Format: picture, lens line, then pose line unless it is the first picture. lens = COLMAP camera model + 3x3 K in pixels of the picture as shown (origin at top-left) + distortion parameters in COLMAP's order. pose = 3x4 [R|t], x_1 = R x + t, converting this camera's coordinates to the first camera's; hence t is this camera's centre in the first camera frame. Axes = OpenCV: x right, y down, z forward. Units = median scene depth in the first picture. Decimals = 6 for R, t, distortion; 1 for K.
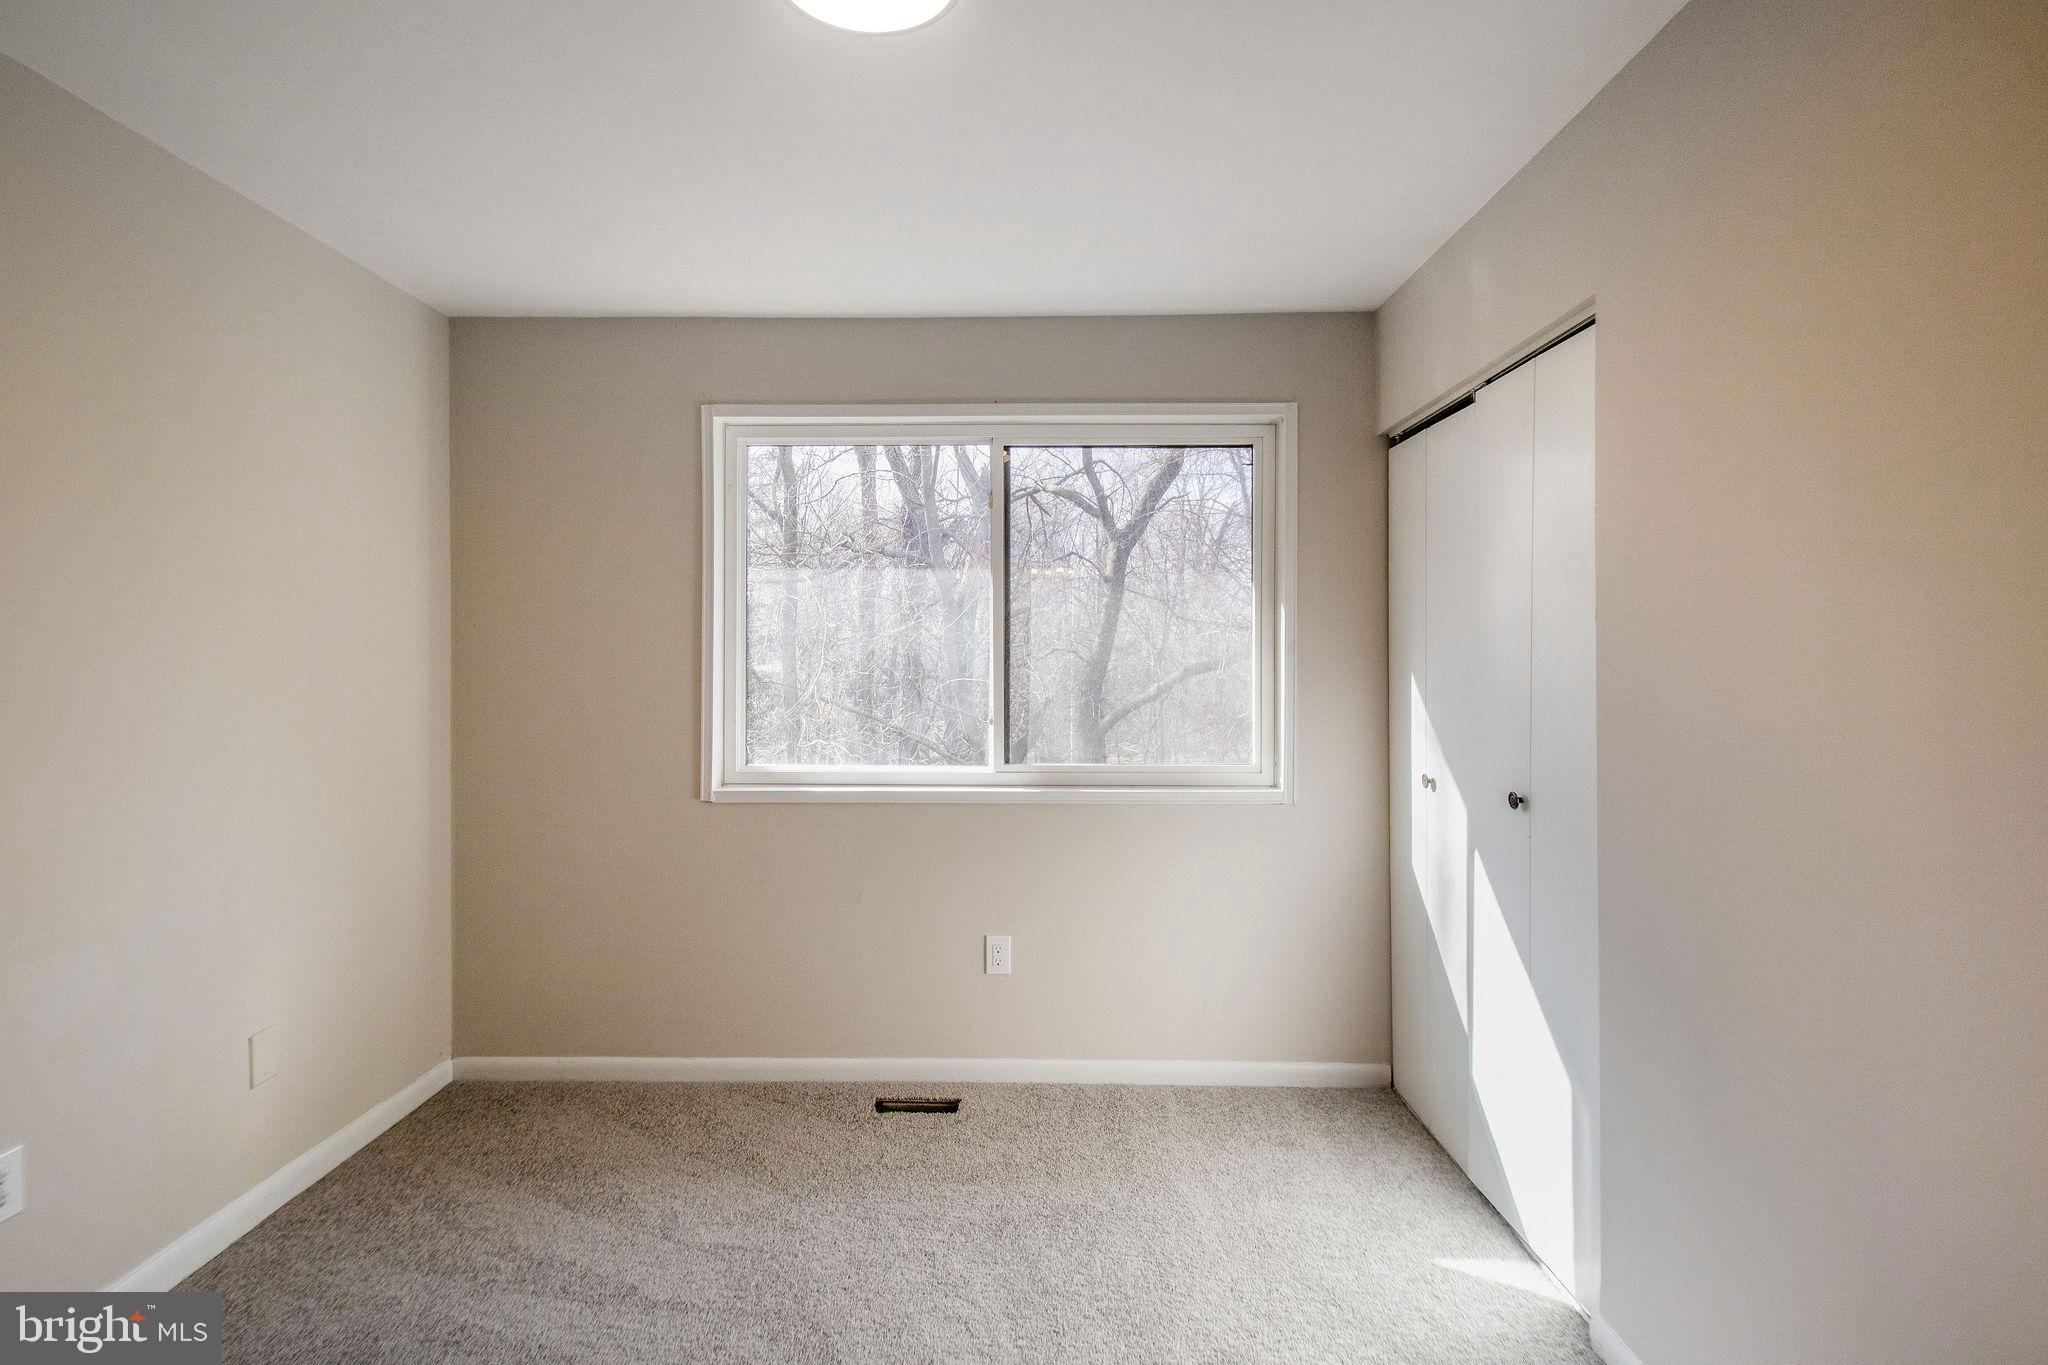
lens RADIAL K [[991.0, 0, 1022.0], [0, 991.0, 663.8], [0, 0, 1]] dist [0.020137, -0.012548]
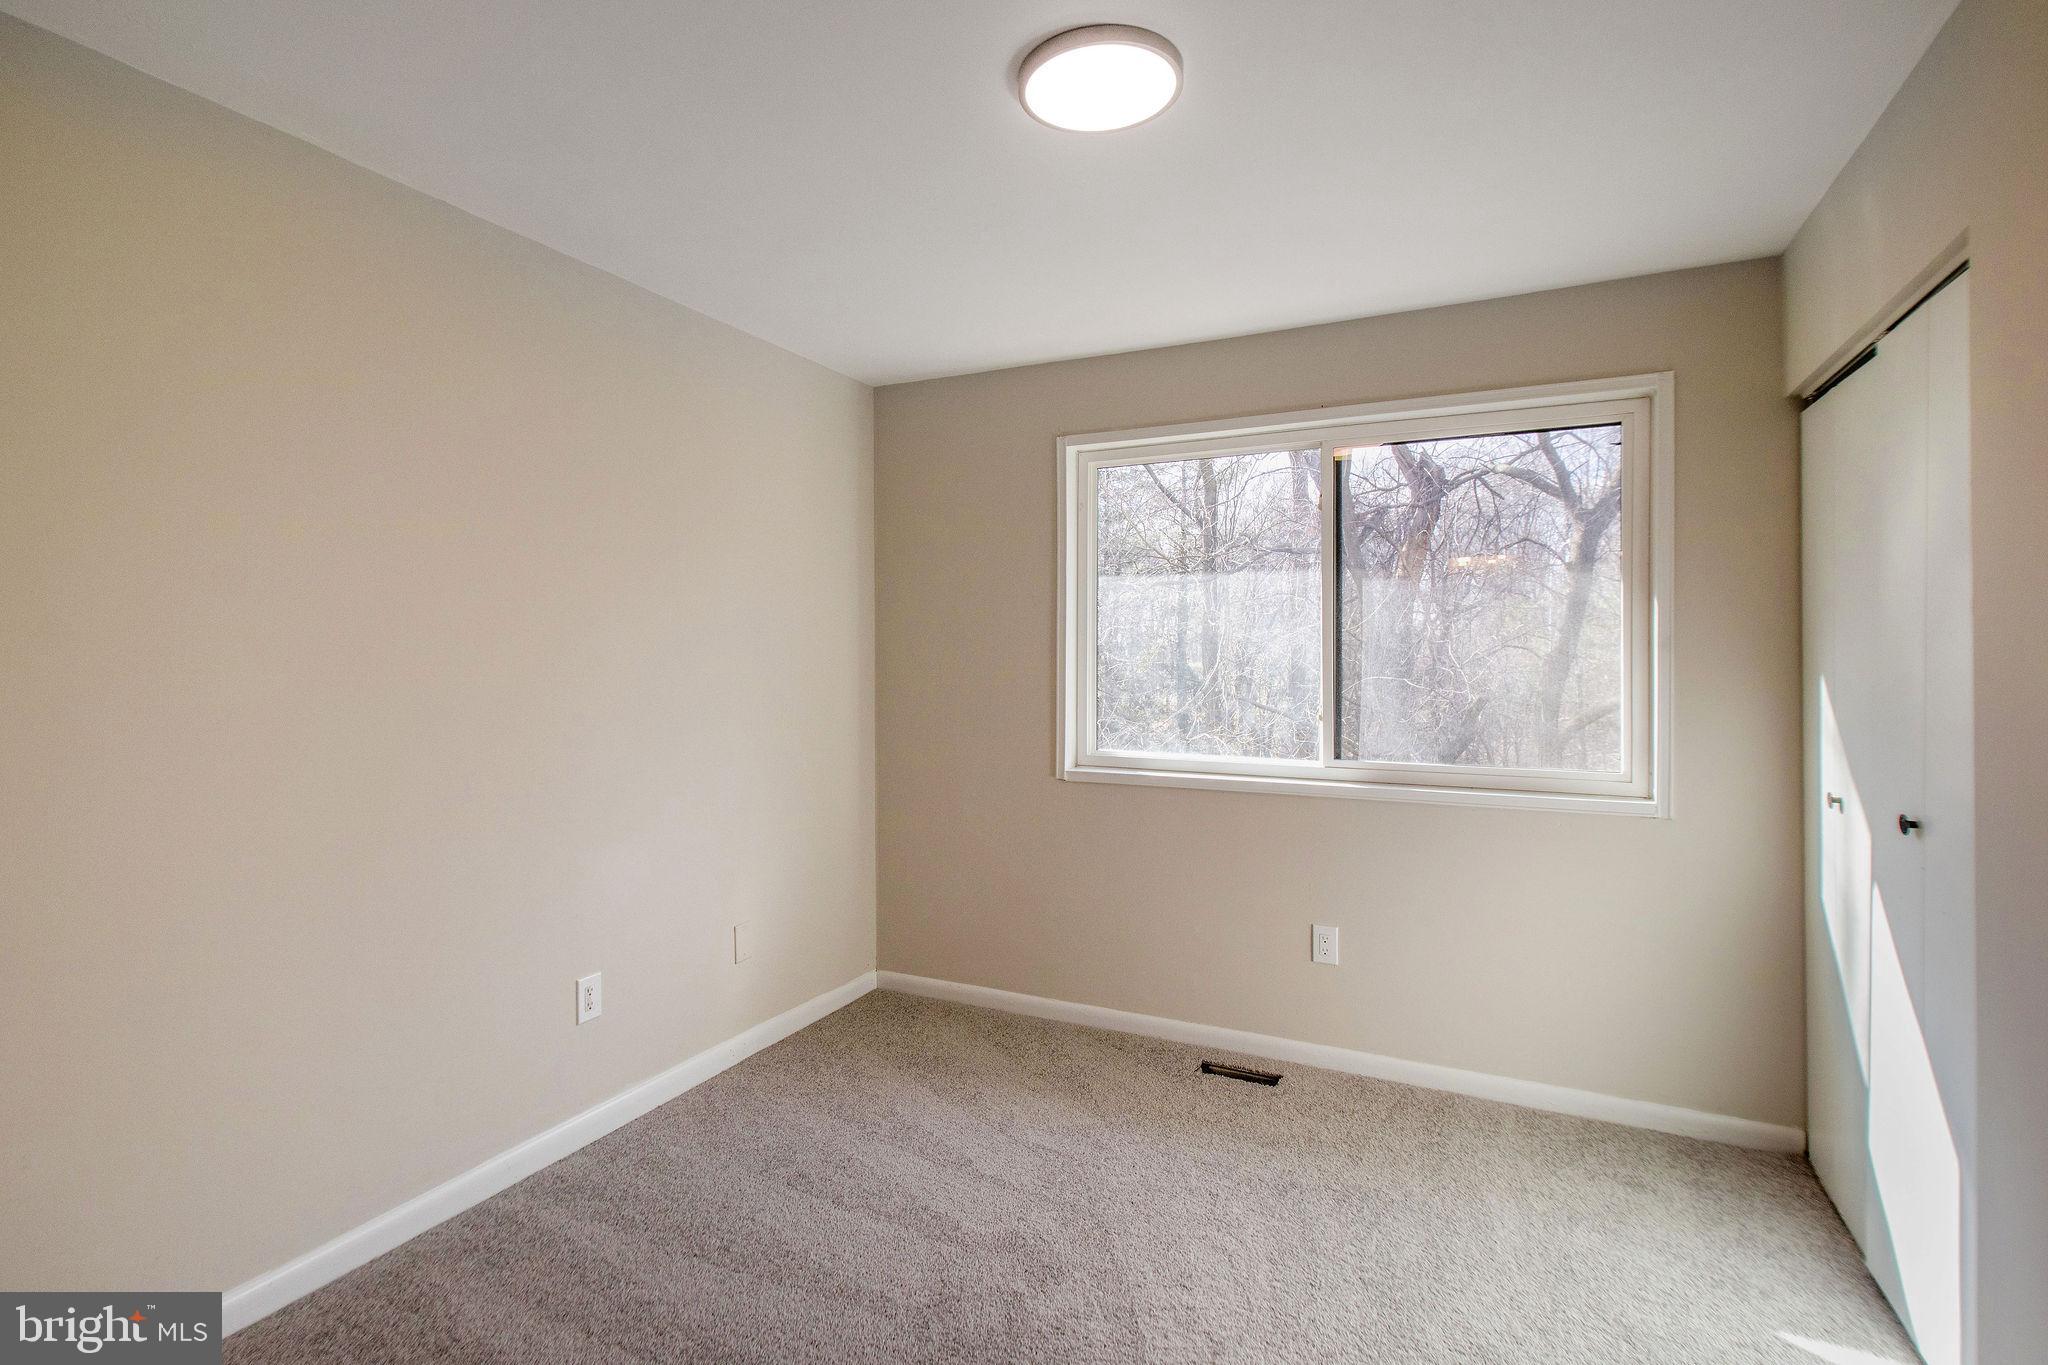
lens RADIAL K [[991.0, 0, 1029.3], [0, 991.0, 664.2], [0, 0, 1]] dist [0.020137, -0.012548]
pose [[0.907376, 0.003832, -0.420302, 0.138520], [-0.002510, 0.999990, 0.003698, -0.000100], [0.420312, -0.002301, 0.907377, -0.066461]]
